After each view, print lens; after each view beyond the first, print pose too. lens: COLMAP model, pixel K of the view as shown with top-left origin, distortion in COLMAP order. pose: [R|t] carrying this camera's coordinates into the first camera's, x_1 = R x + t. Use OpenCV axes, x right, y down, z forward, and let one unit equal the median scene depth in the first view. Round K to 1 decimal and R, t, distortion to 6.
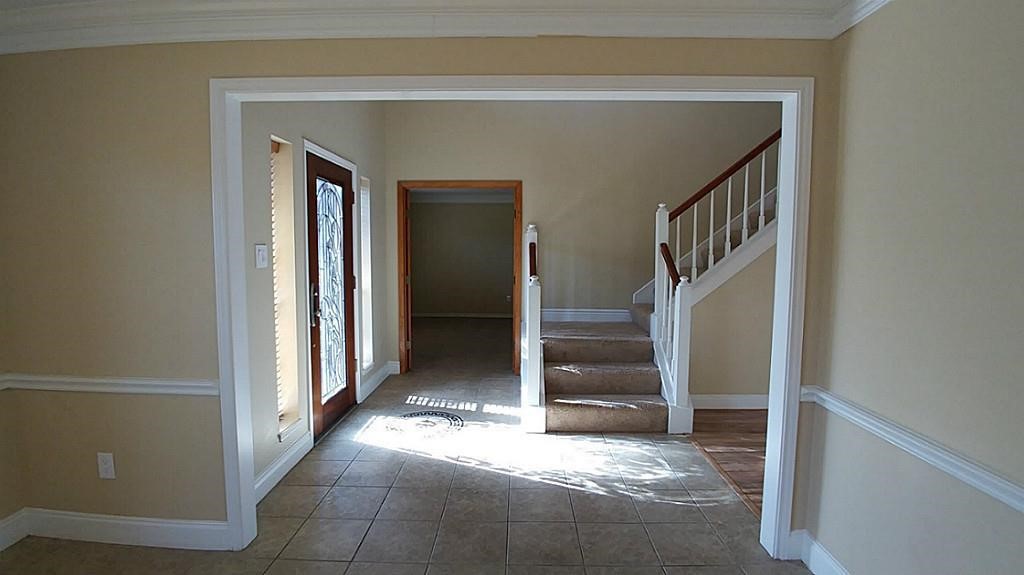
lens RADIAL K [[495.9, 0, 512.0], [0, 495.9, 287.5], [0, 0, 1]] dist [-0.035797, 0.000381]
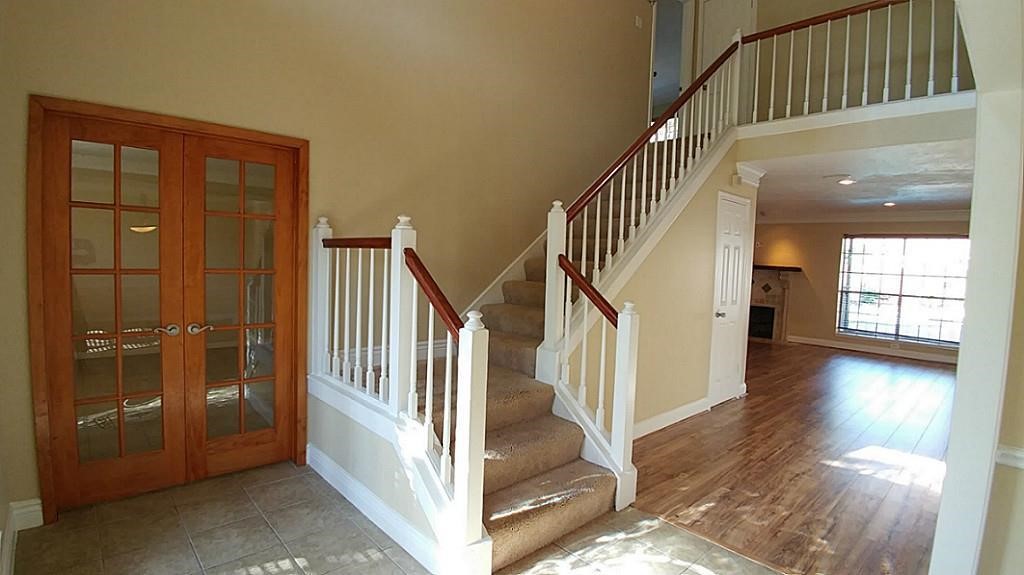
lens RADIAL K [[495.9, 0, 512.0], [0, 495.9, 287.5], [0, 0, 1]] dist [-0.035797, 0.000381]
pose [[0.717793, -0.026773, 0.695742, -0.276915], [0.026283, 0.999590, 0.011349, -0.050405], [-0.695760, 0.010140, 0.718203, 0.513979]]
